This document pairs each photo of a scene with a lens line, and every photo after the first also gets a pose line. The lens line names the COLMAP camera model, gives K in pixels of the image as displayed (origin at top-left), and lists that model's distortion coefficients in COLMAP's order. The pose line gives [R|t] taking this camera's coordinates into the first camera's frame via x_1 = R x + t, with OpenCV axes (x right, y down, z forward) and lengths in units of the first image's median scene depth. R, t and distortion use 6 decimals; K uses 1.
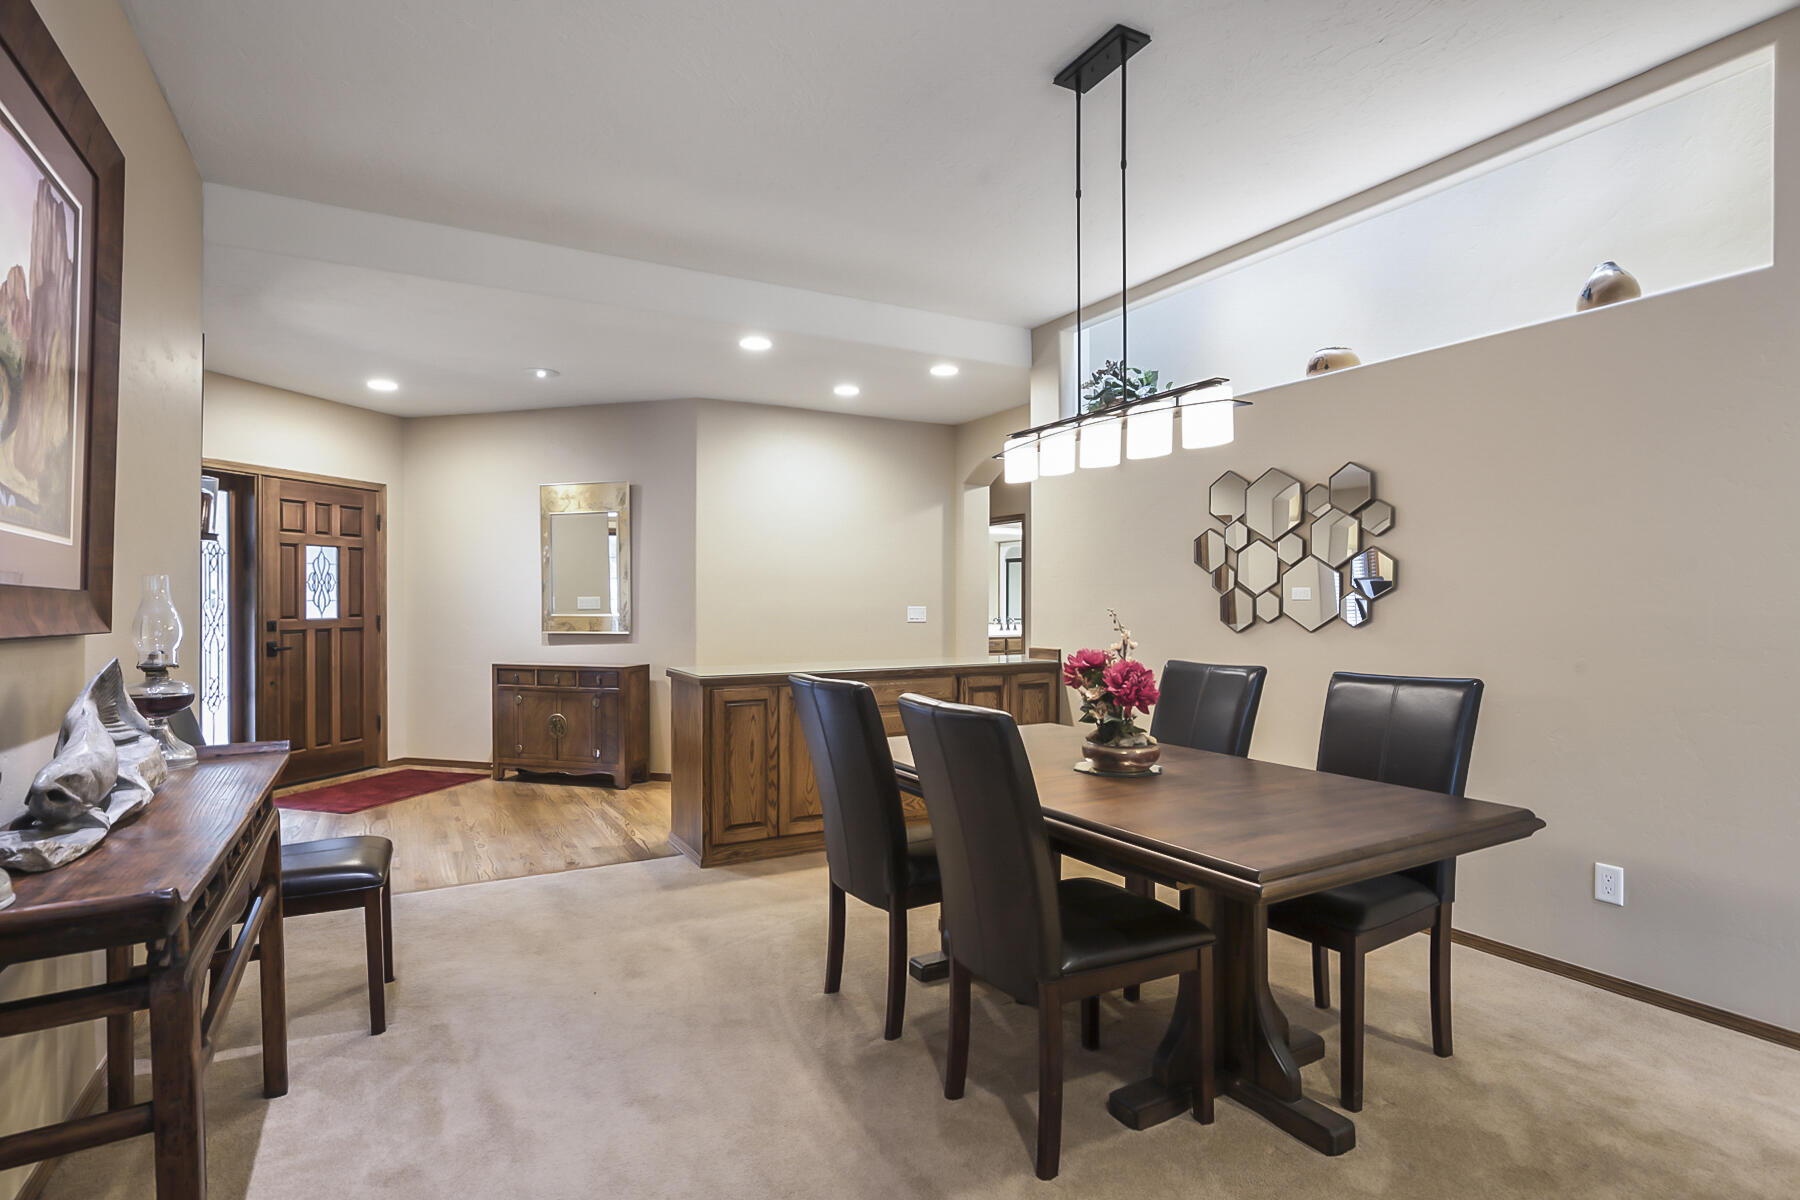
lens RADIAL K [[910.4, 0, 896.3], [0, 910.4, 598.7], [0, 0, 1]] dist [-0.014927, 0.003477]
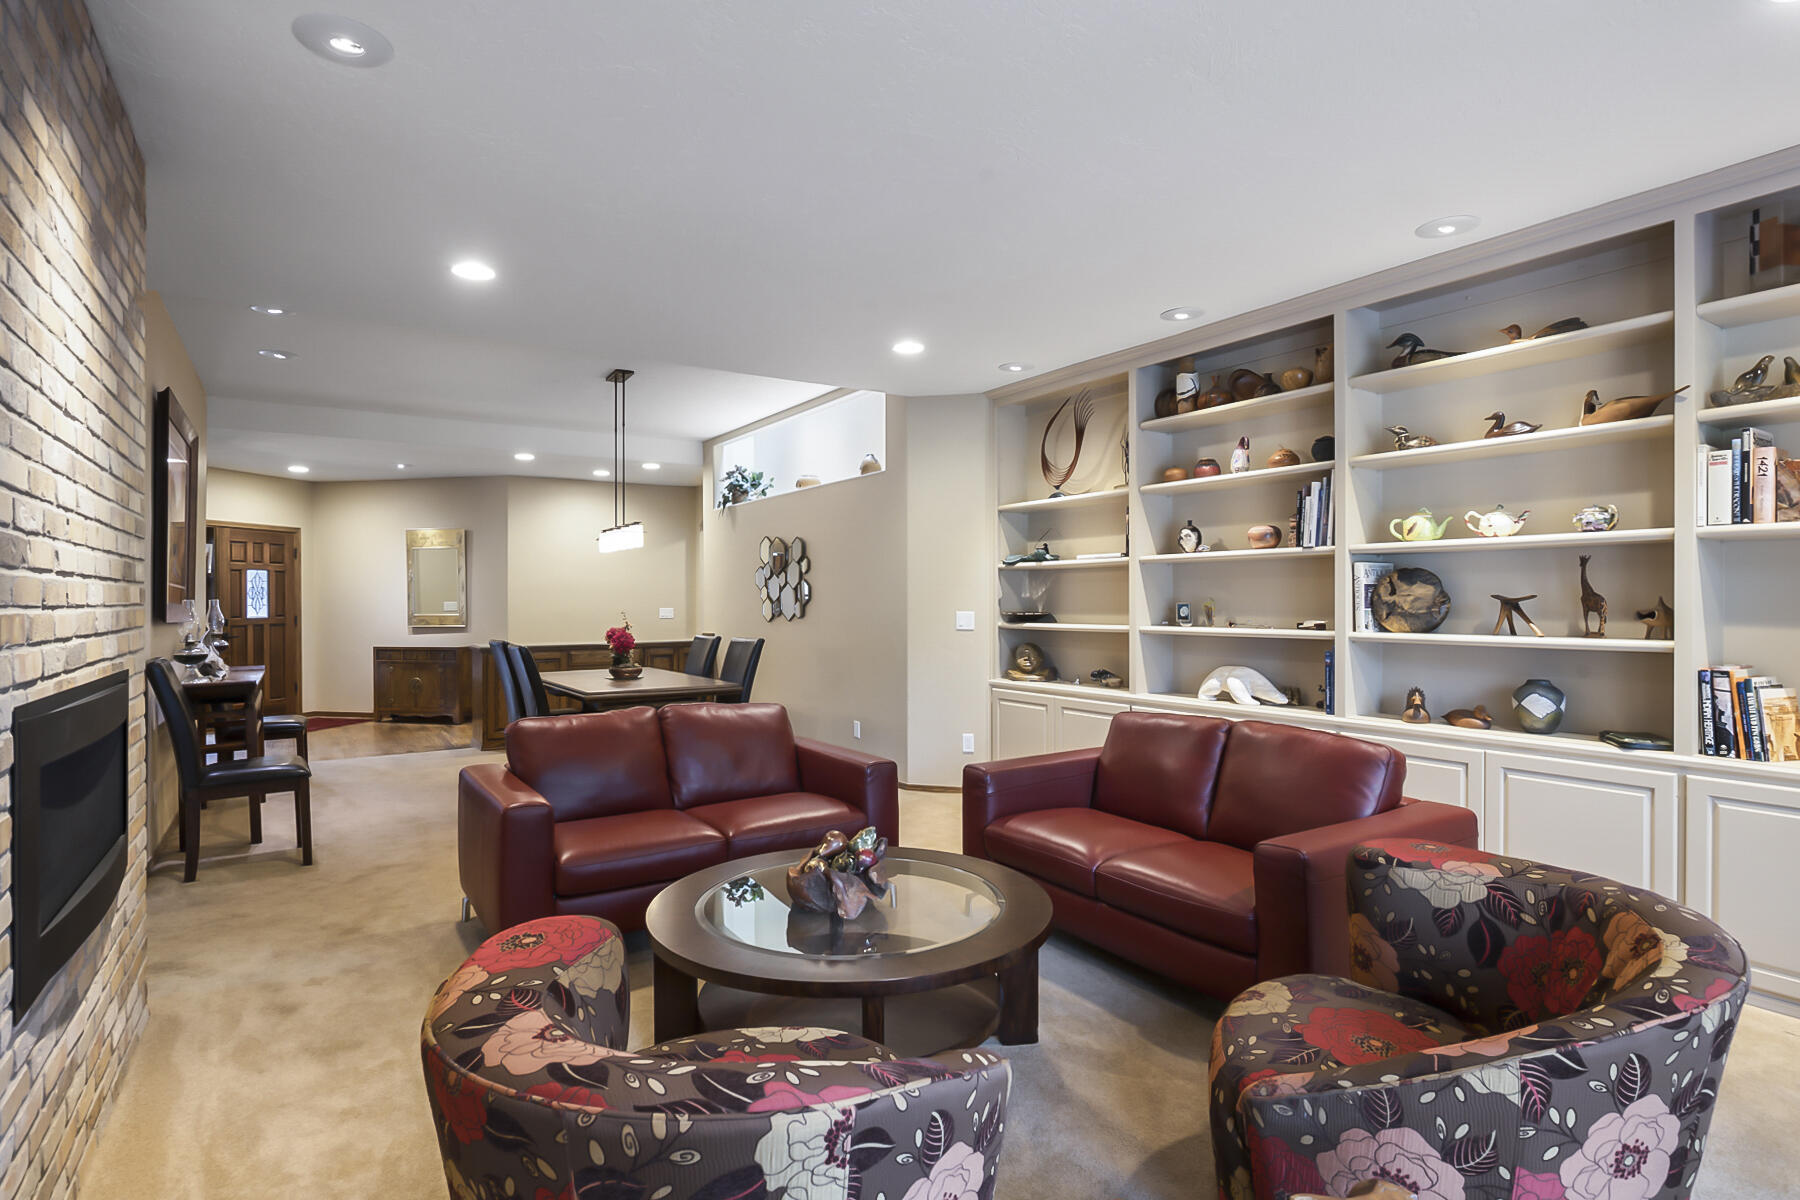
lens RADIAL K [[910.4, 0, 891.9], [0, 910.4, 602.1], [0, 0, 1]] dist [-0.014927, 0.003477]
pose [[0.997610, -0.002318, 0.069055, 0.327190], [0.002200, 0.999996, 0.001777, -0.004426], [-0.069059, -0.001621, 0.997611, -0.595223]]
